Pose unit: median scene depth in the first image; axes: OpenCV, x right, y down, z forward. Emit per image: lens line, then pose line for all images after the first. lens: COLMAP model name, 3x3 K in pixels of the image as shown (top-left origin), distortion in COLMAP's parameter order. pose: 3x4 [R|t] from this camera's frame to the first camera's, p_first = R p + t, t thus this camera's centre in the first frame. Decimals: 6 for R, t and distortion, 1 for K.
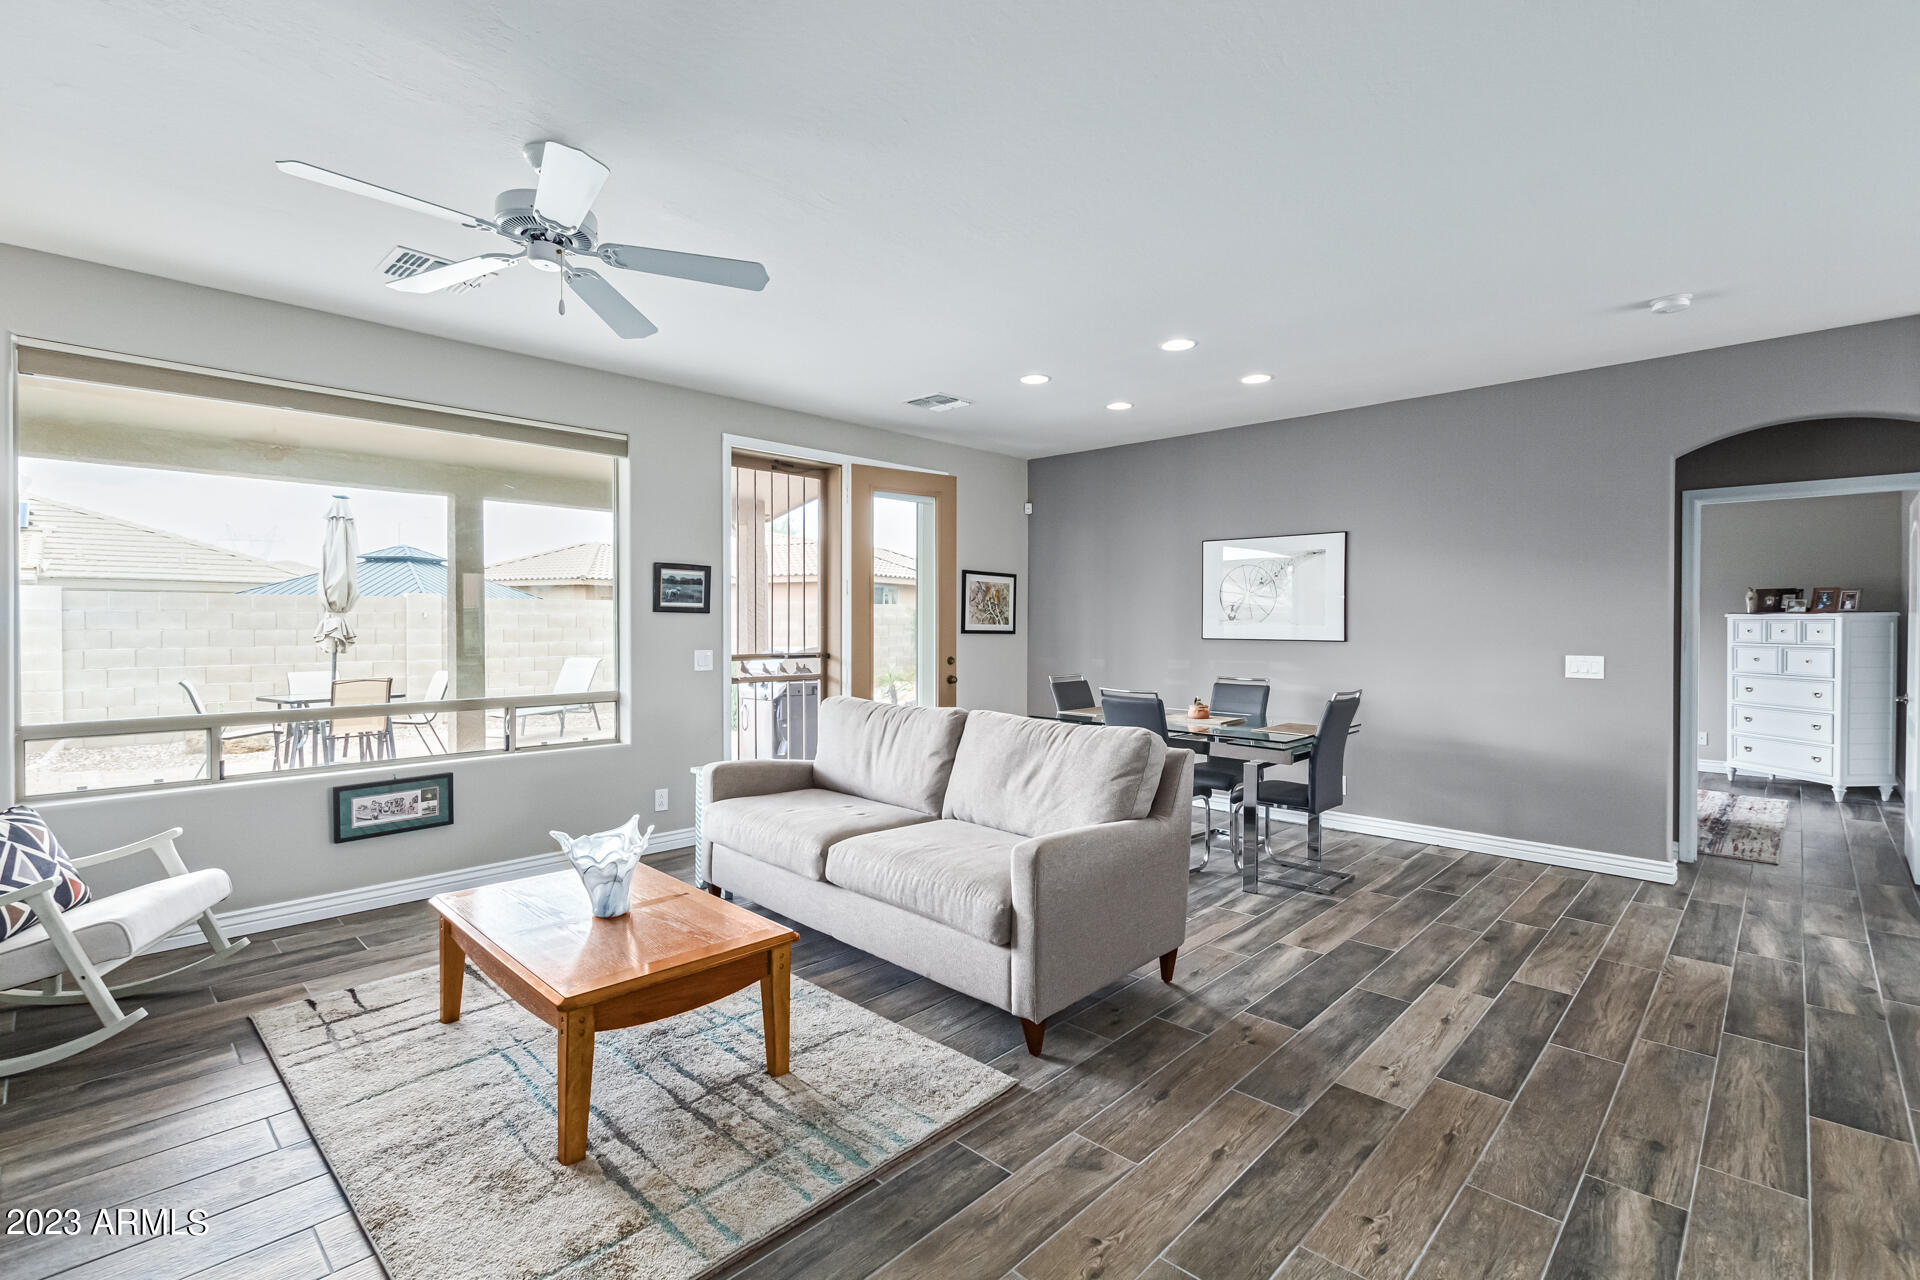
lens RADIAL K [[872.3, 0, 947.4], [0, 872.3, 631.7], [0, 0, 1]] dist [0.002025, -0.000521]
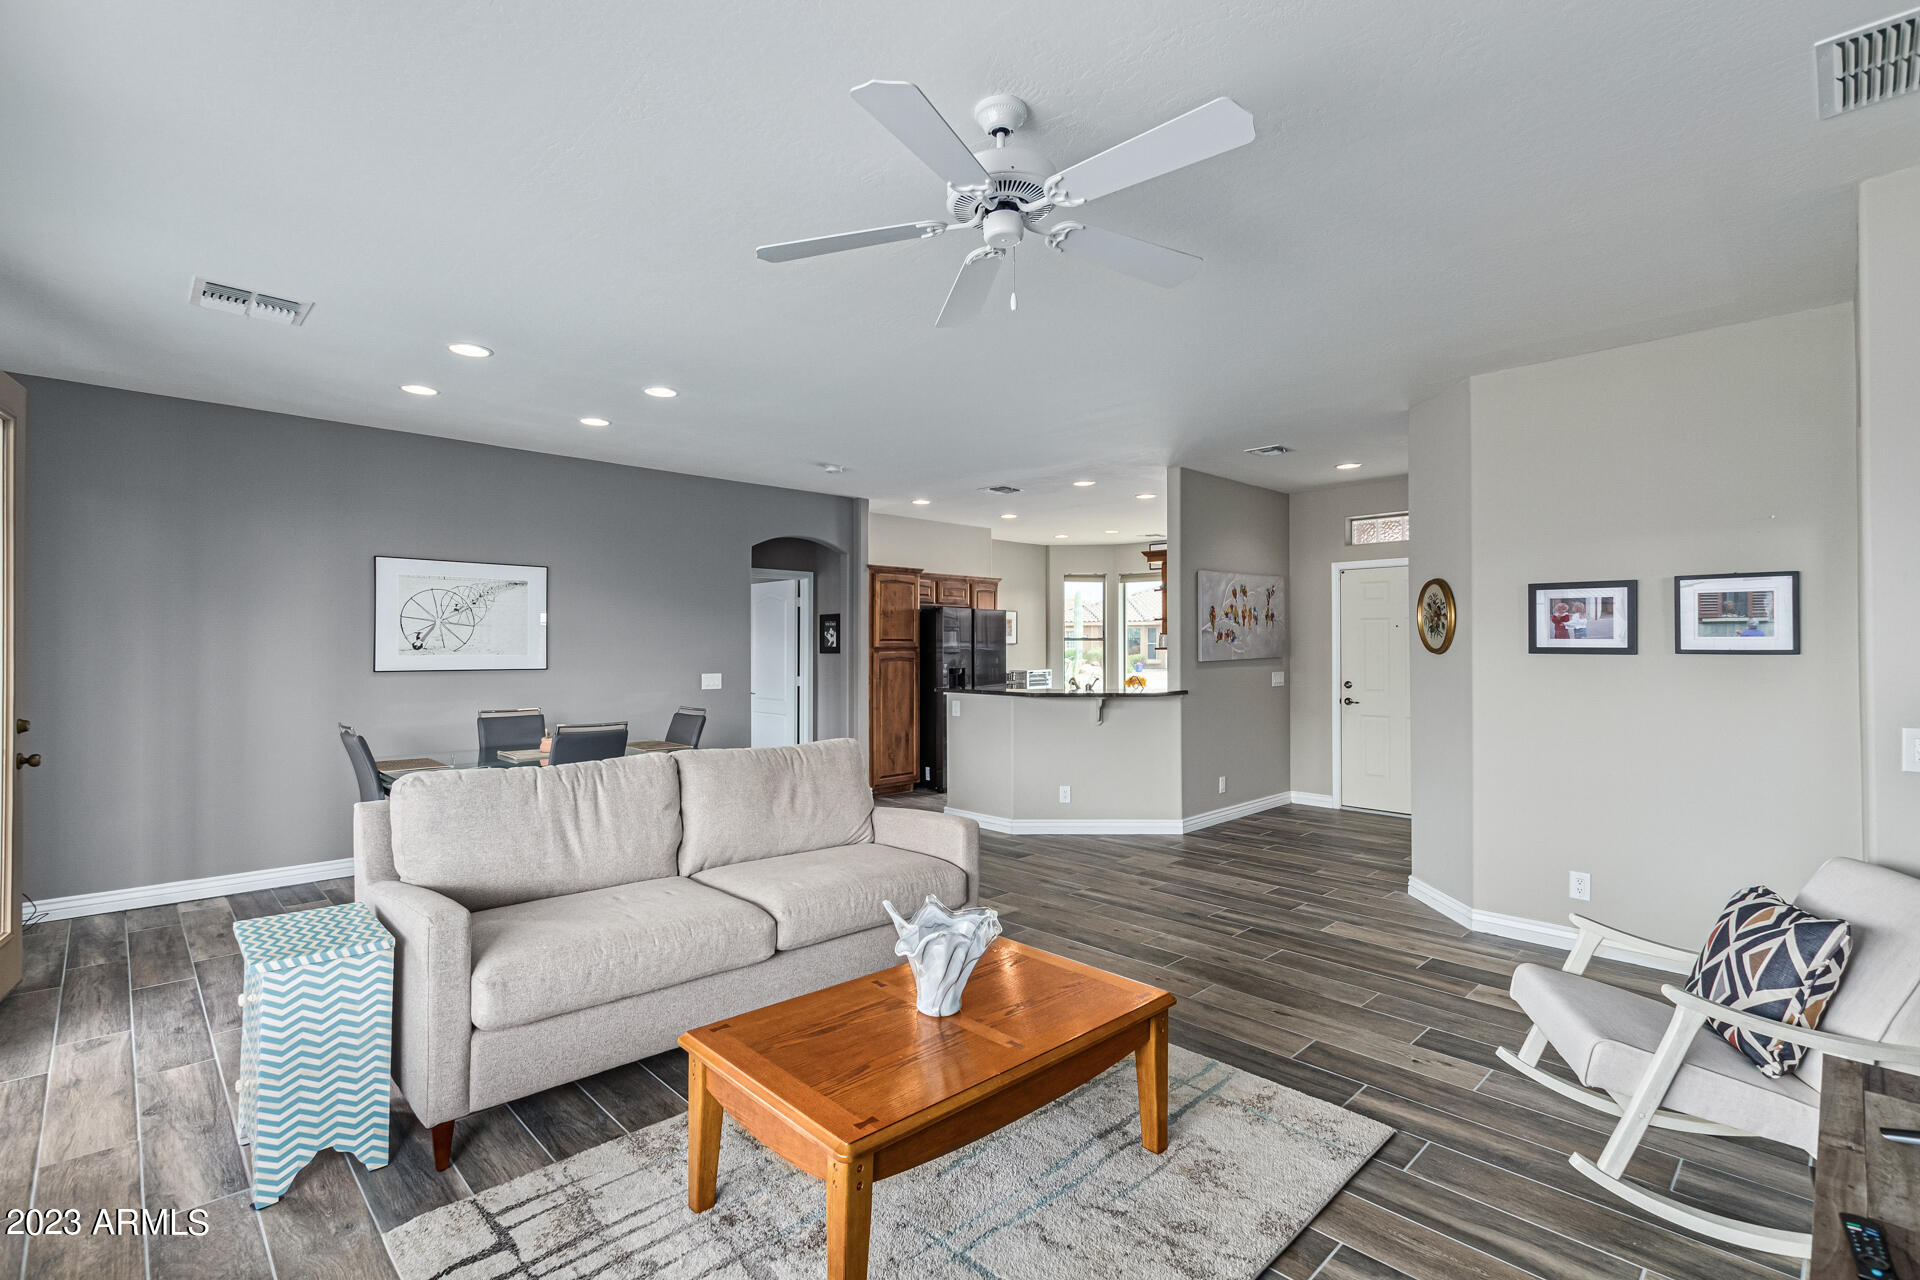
lens RADIAL K [[868.1, 0, 947.2], [0, 868.1, 643.0], [0, 0, 1]] dist [0.001018, -0.000172]
pose [[0.035562, 0.003657, 0.999361, -0.657428], [0.011395, 0.999927, -0.004065, -0.012661], [-0.999302, 0.011533, 0.035518, 0.521424]]
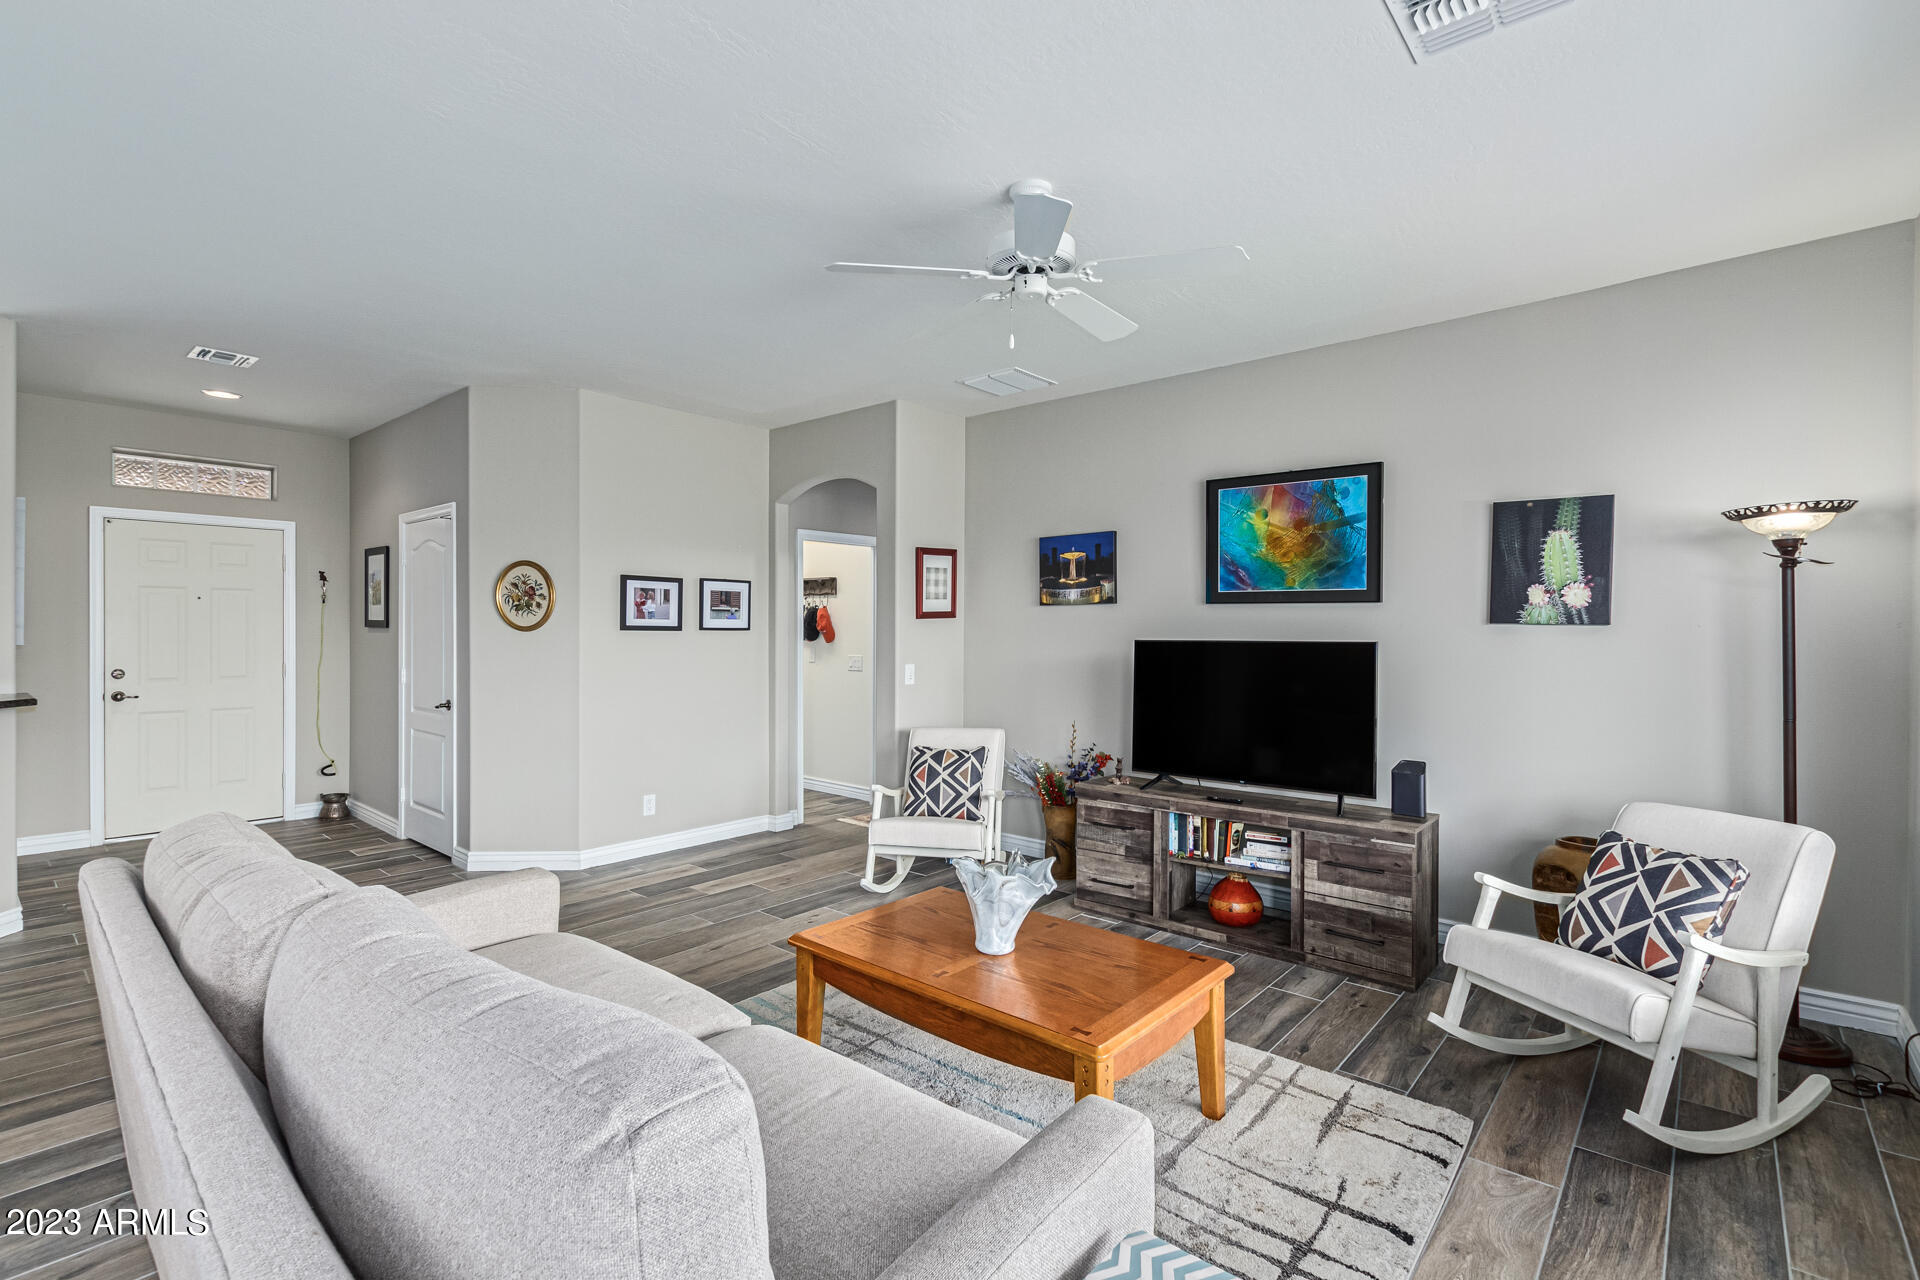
lens RADIAL K [[872.3, 0, 947.4], [0, 872.3, 631.7], [0, 0, 1]] dist [0.002025, -0.000521]
pose [[-0.998627, -0.005059, -0.052133, -0.154996], [-0.005832, 0.999875, 0.014685, -0.015418], [0.052052, 0.014968, -0.998532, 1.040309]]
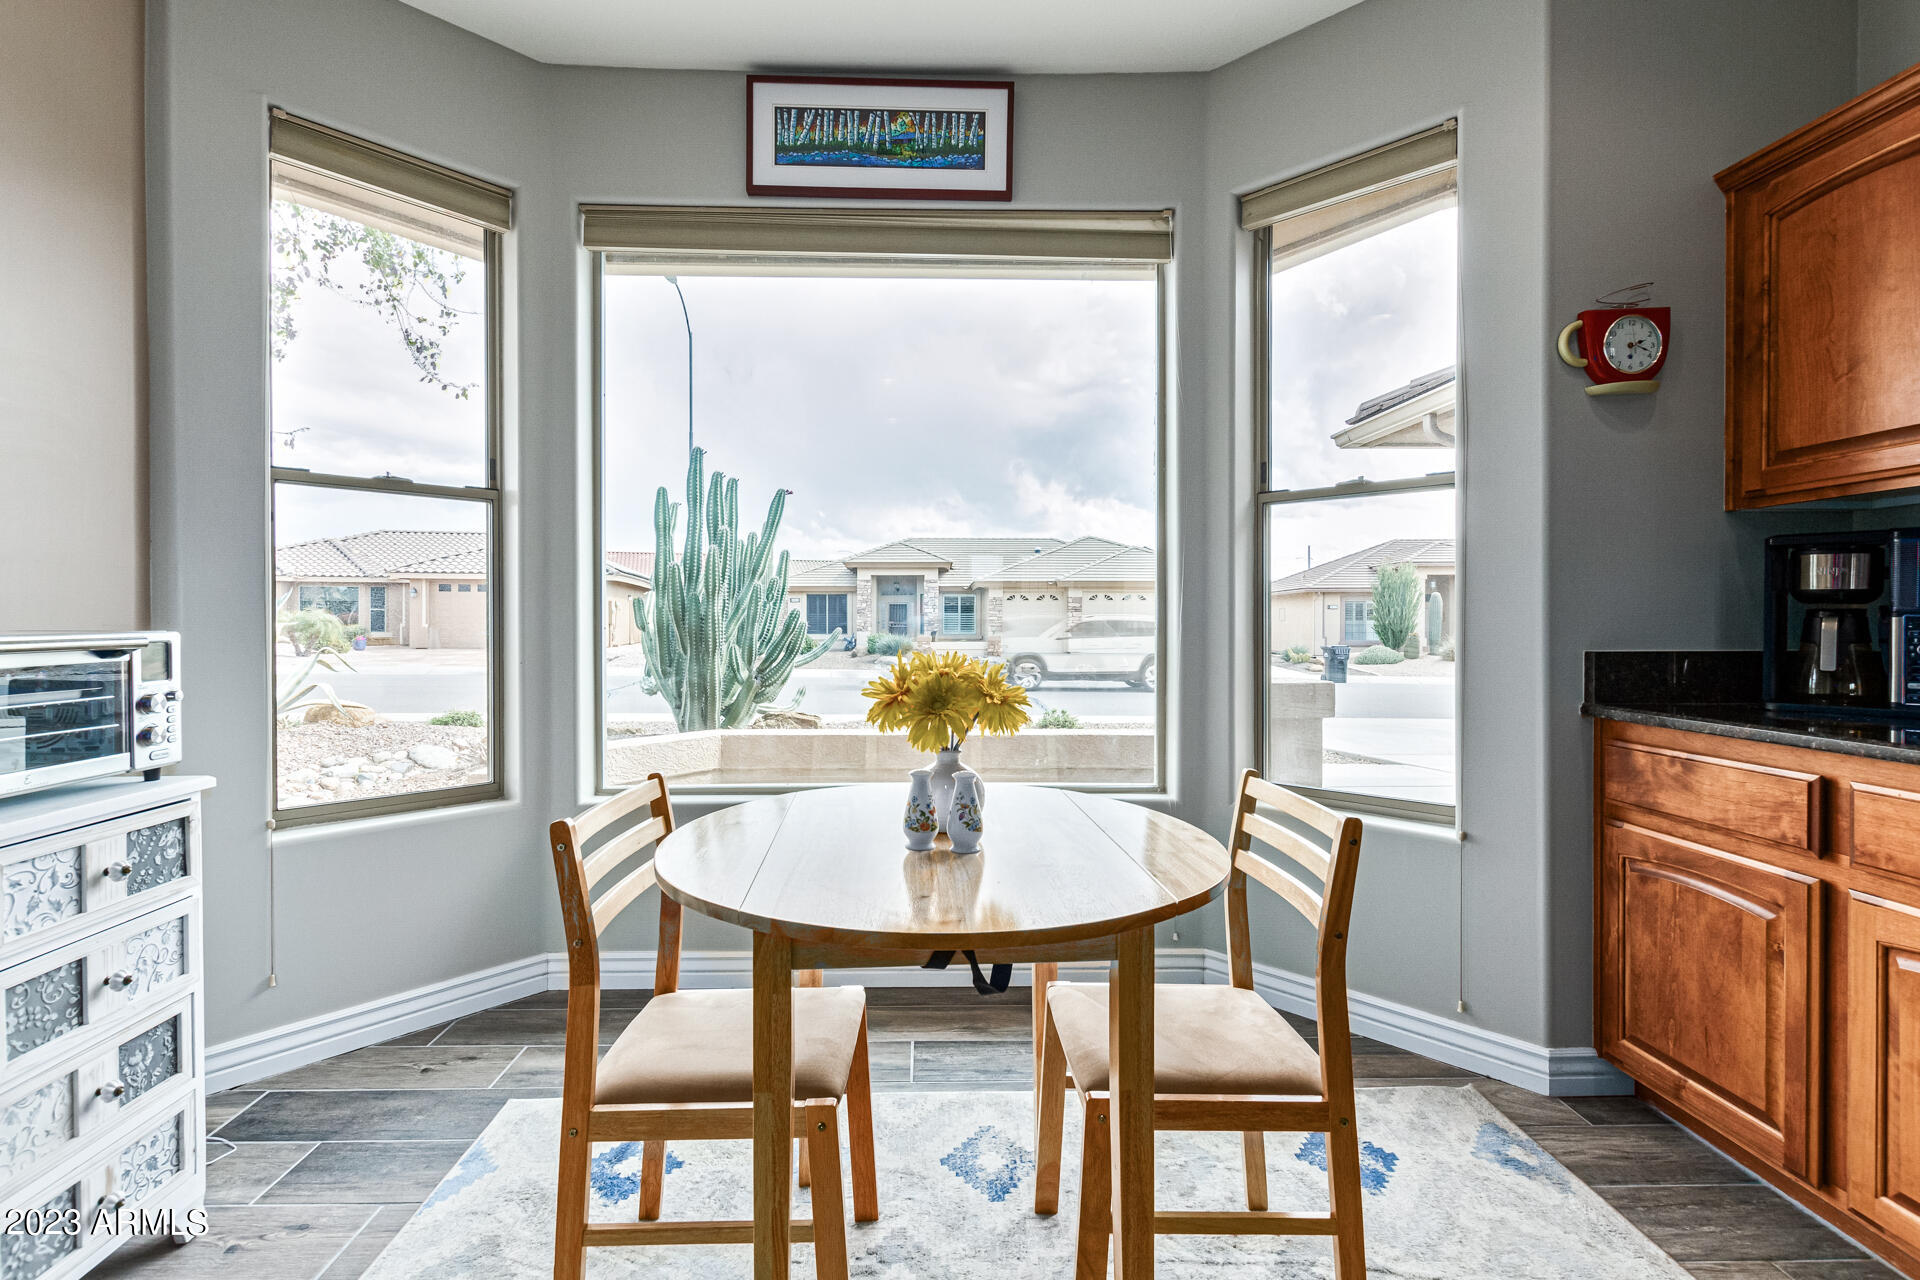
lens RADIAL K [[880.5, 0, 952.8], [0, 880.5, 629.7], [0, 0, 1]] dist [0.001763, 0.000336]
pose [[-0.716295, -0.007747, 0.697754, 1.125864], [0.008244, 0.999775, 0.019562, 0.044148], [-0.697749, 0.019764, -0.716070, 0.370497]]
